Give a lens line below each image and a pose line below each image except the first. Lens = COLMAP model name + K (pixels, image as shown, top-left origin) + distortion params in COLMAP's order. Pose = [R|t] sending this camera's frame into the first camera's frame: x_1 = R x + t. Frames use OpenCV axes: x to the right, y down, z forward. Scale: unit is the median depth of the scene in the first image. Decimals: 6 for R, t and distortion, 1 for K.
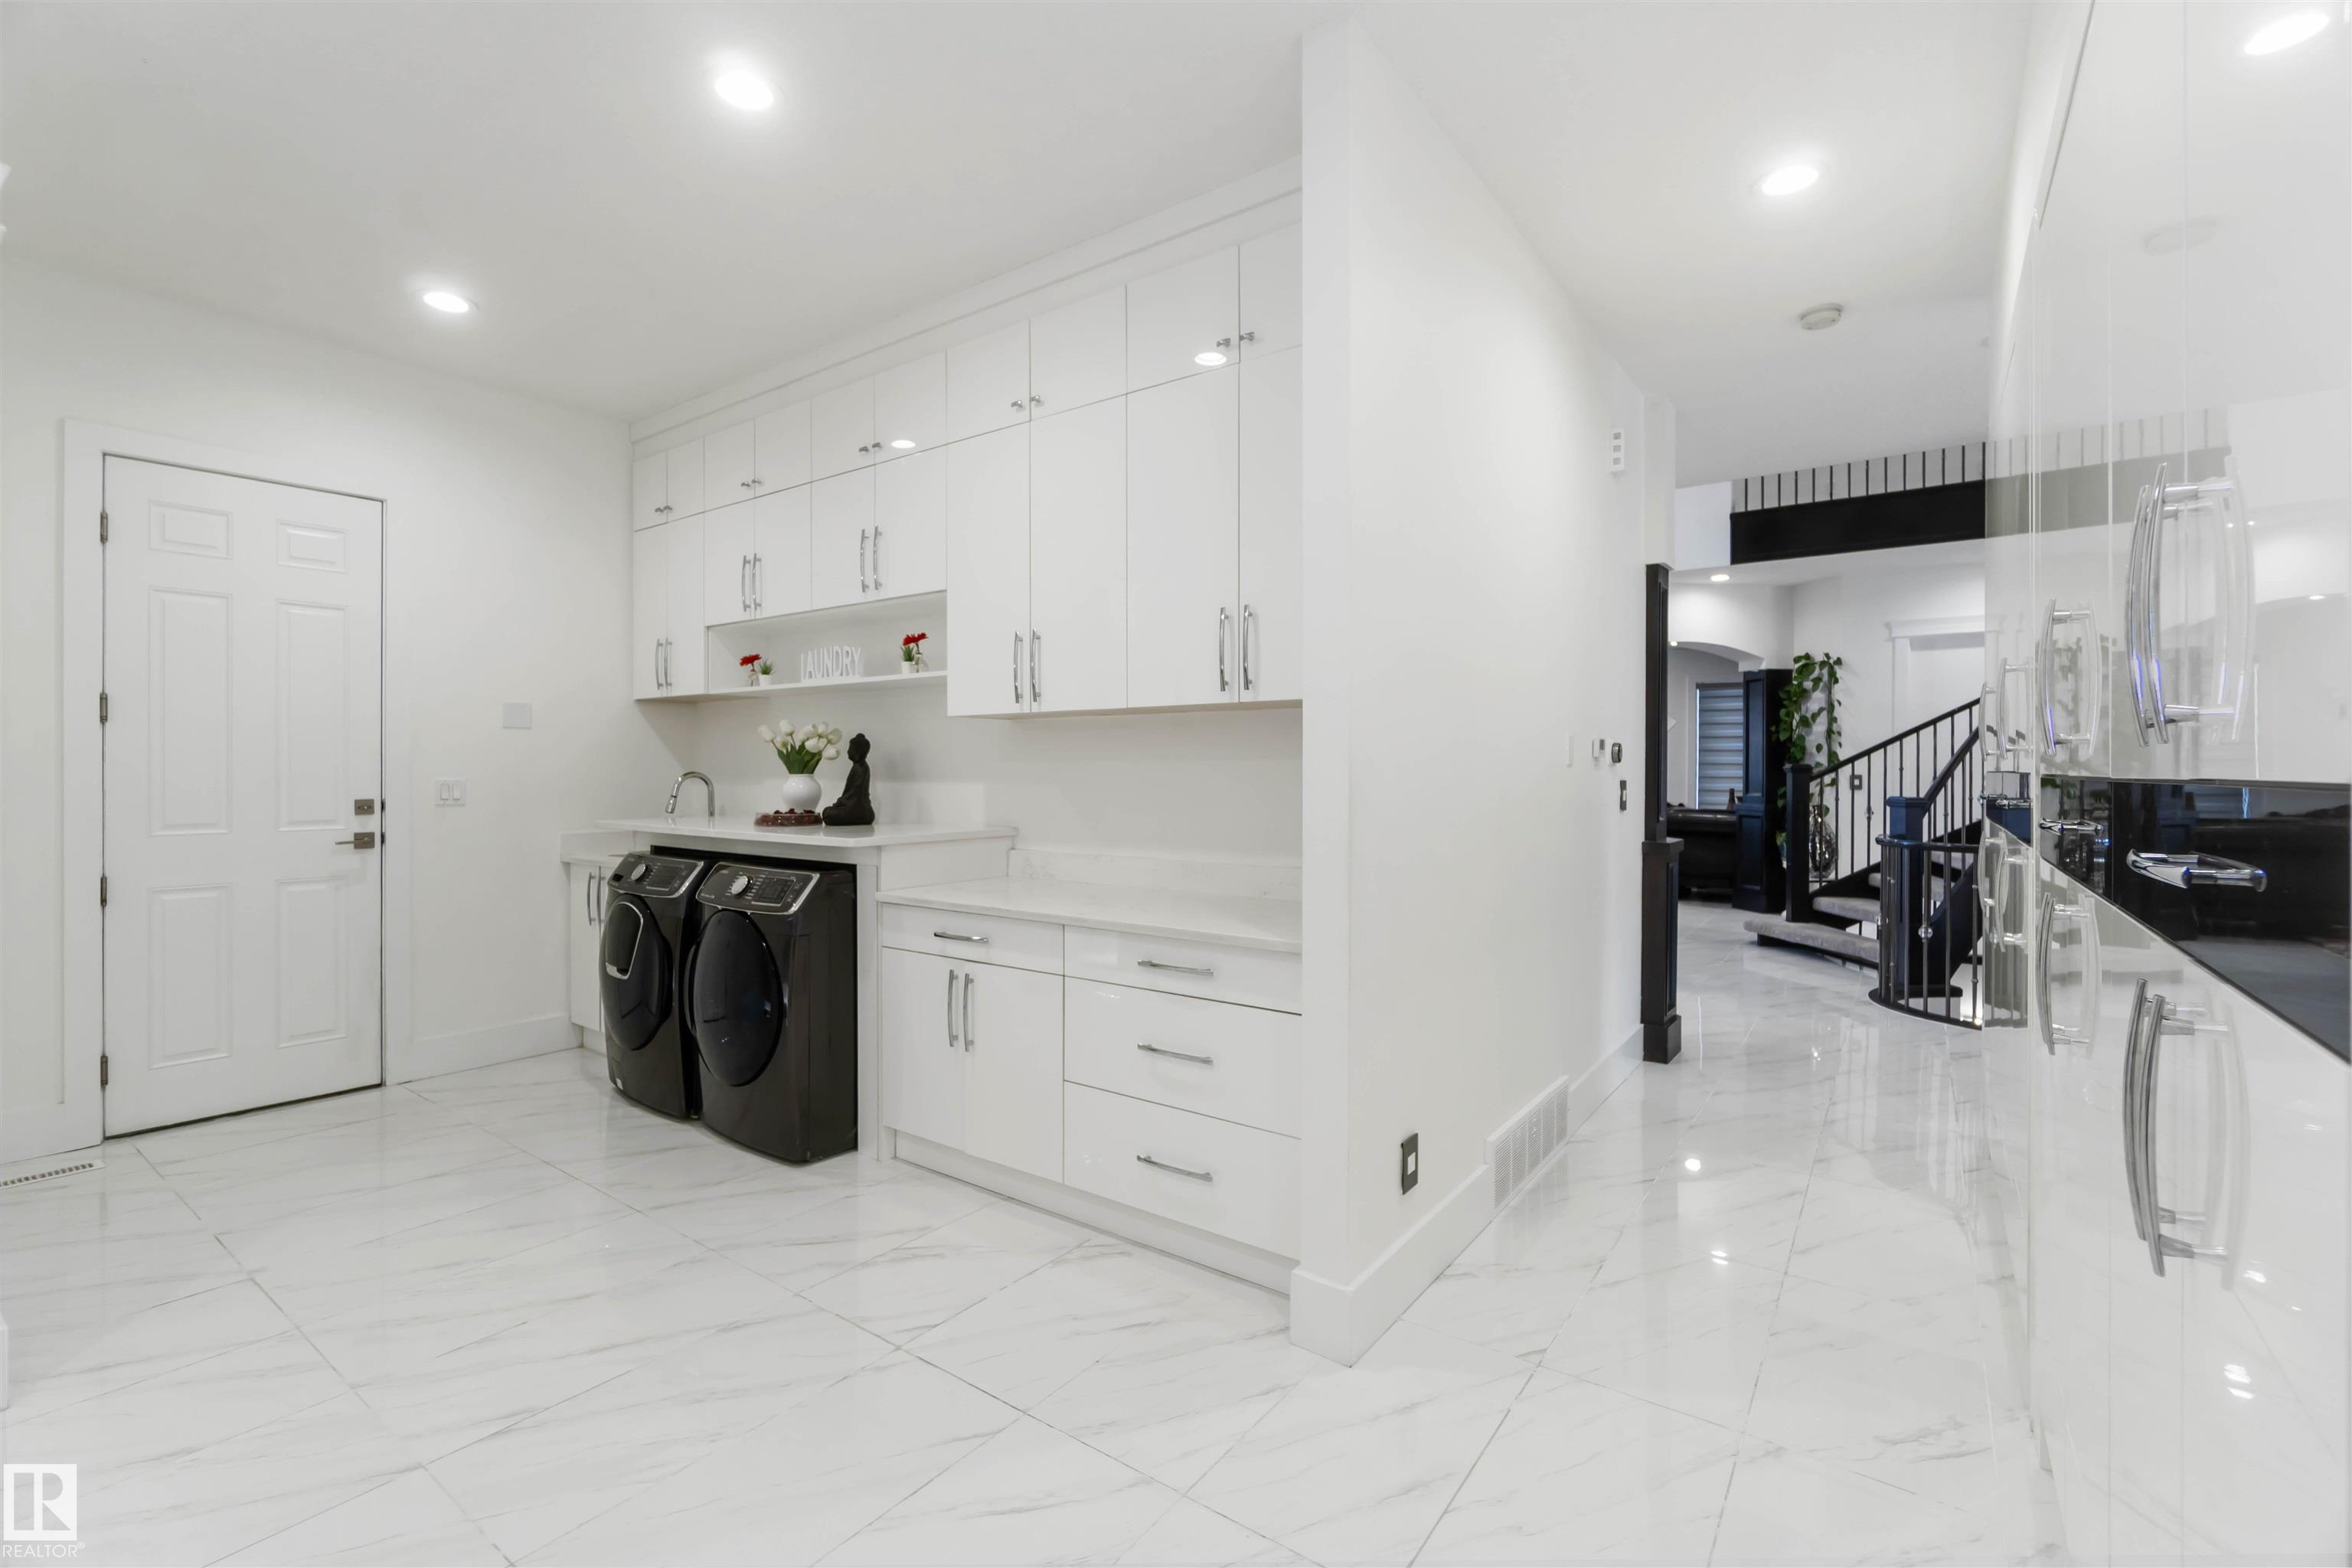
lens RADIAL K [[1029.0, 0, 1165.8], [0, 1029.0, 772.2], [0, 0, 1]] dist [-0.001666, -0.000470]
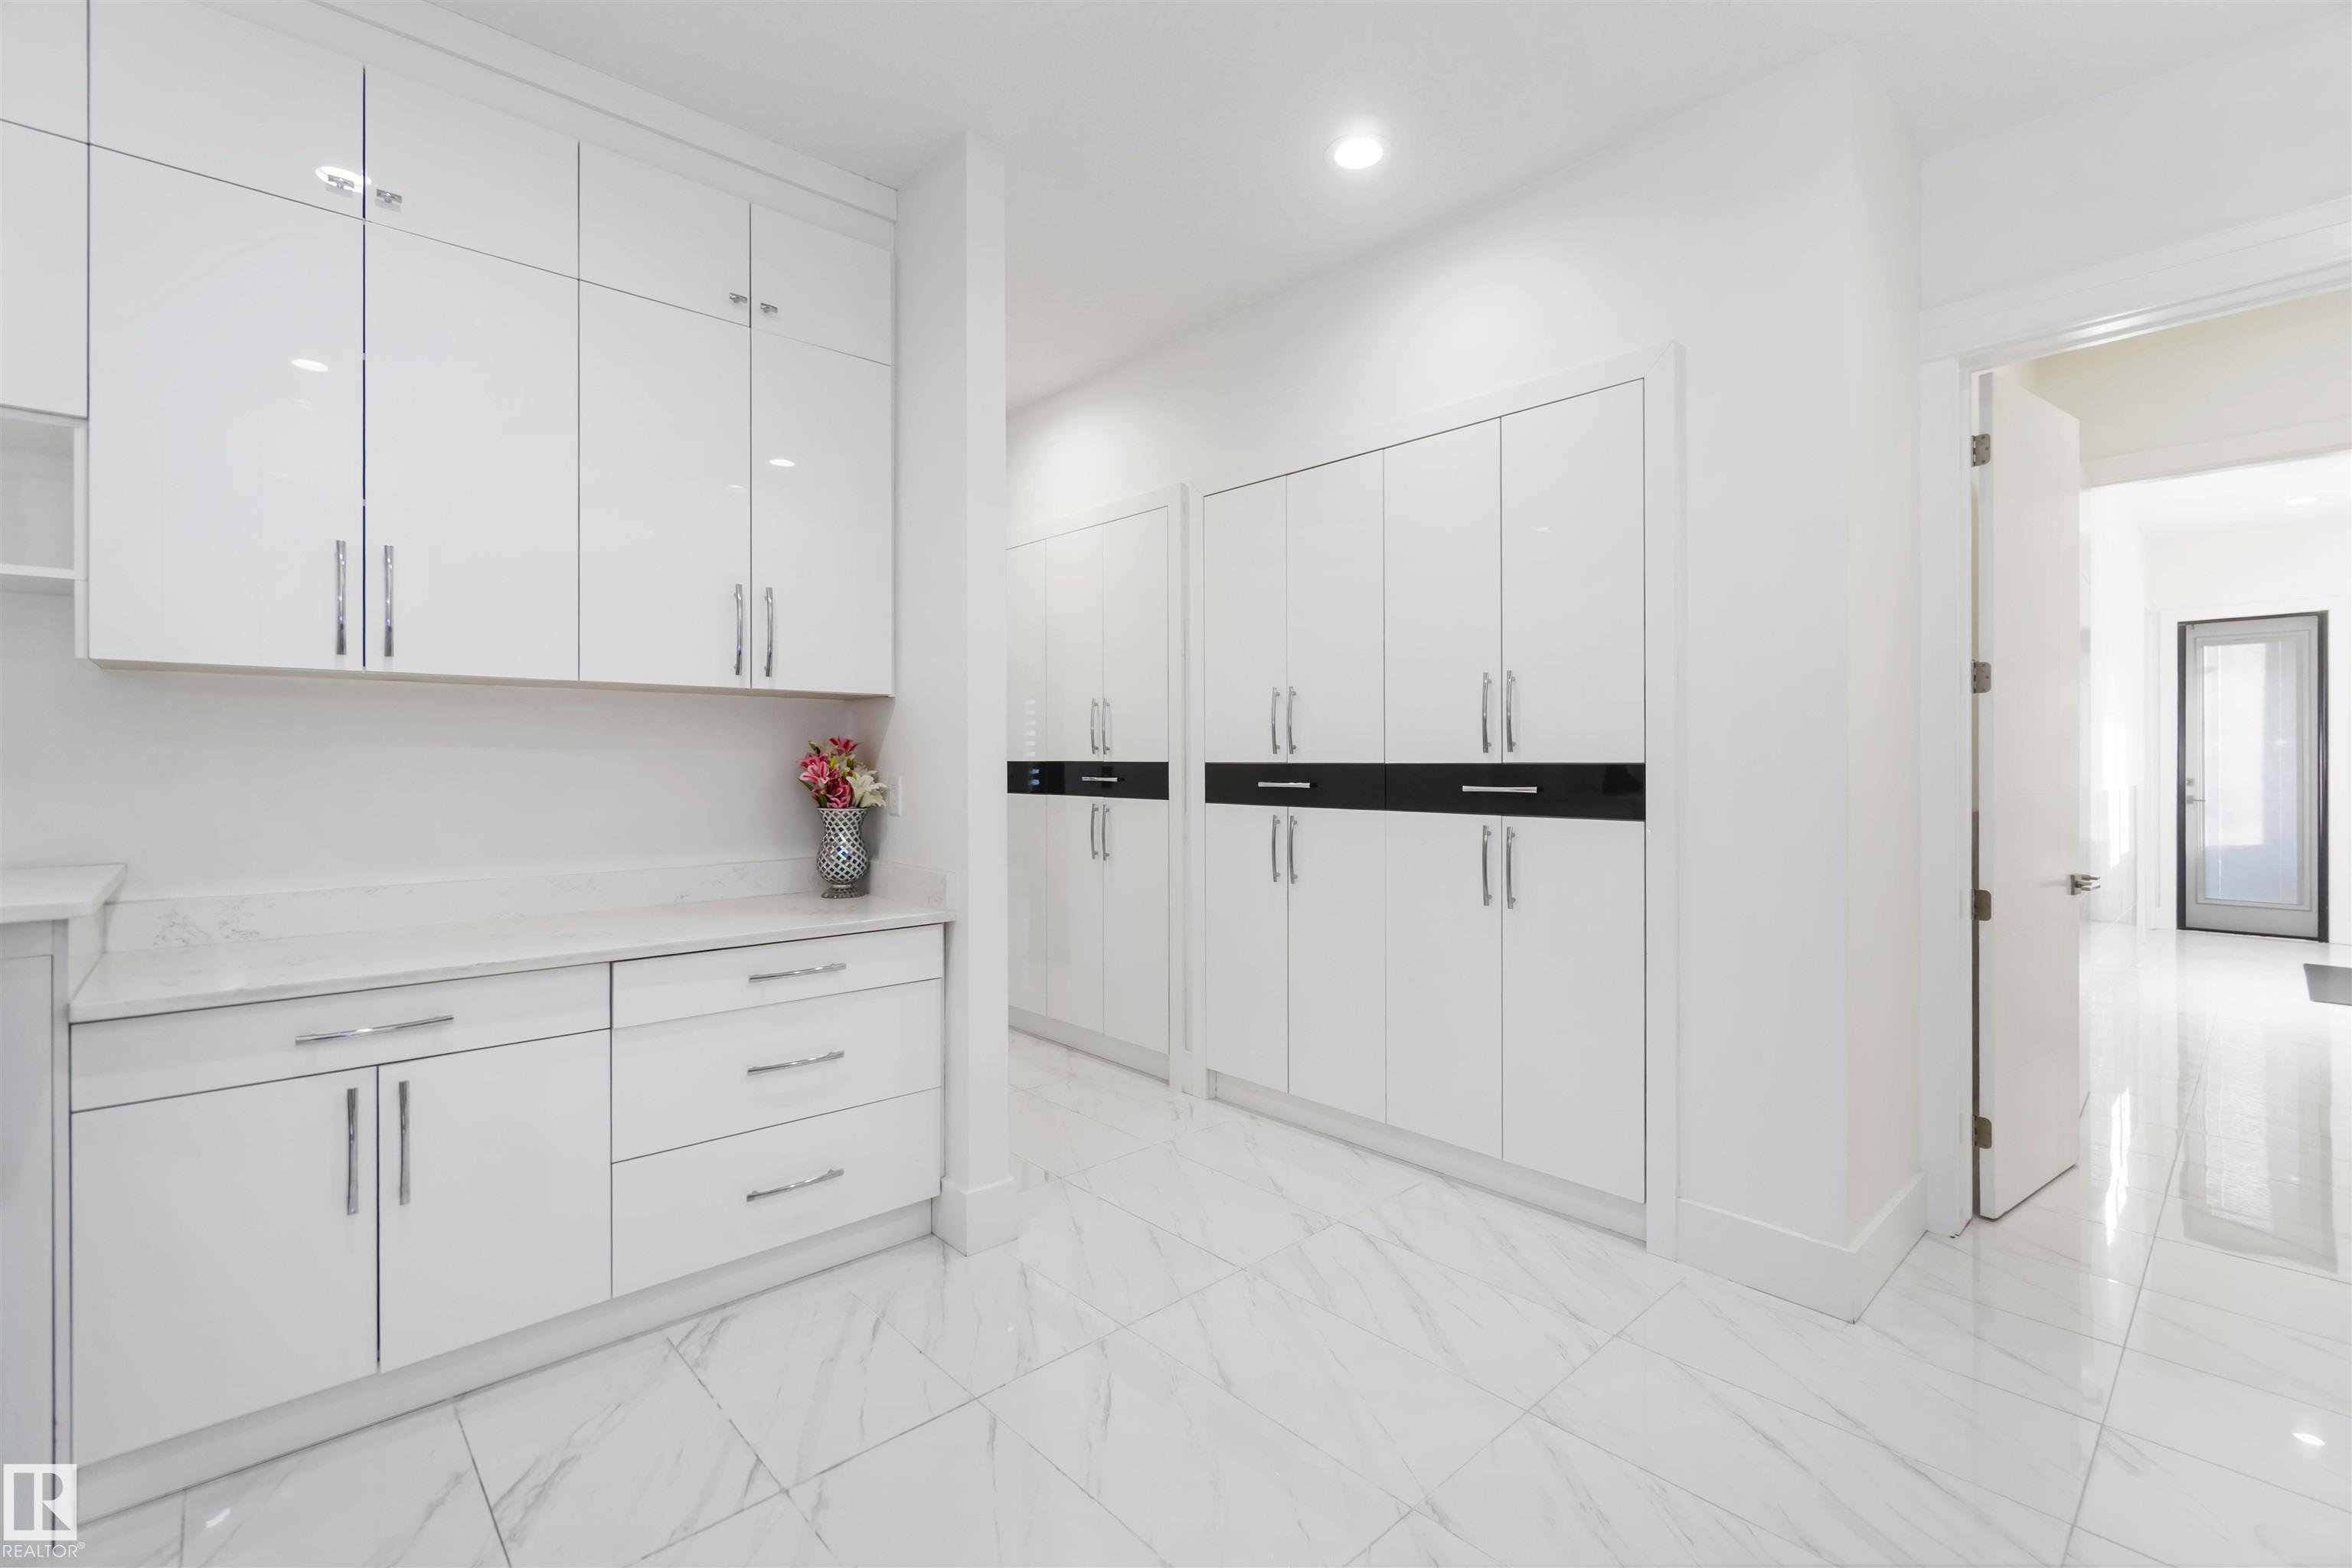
lens RADIAL K [[1029.0, 0, 1165.8], [0, 1029.0, 772.2], [0, 0, 1]] dist [-0.001666, -0.000470]
pose [[0.195772, -0.008206, 0.980615, -0.785264], [0.010466, 0.999926, 0.006278, 0.006647], [-0.980594, 0.009034, 0.195843, 0.450109]]
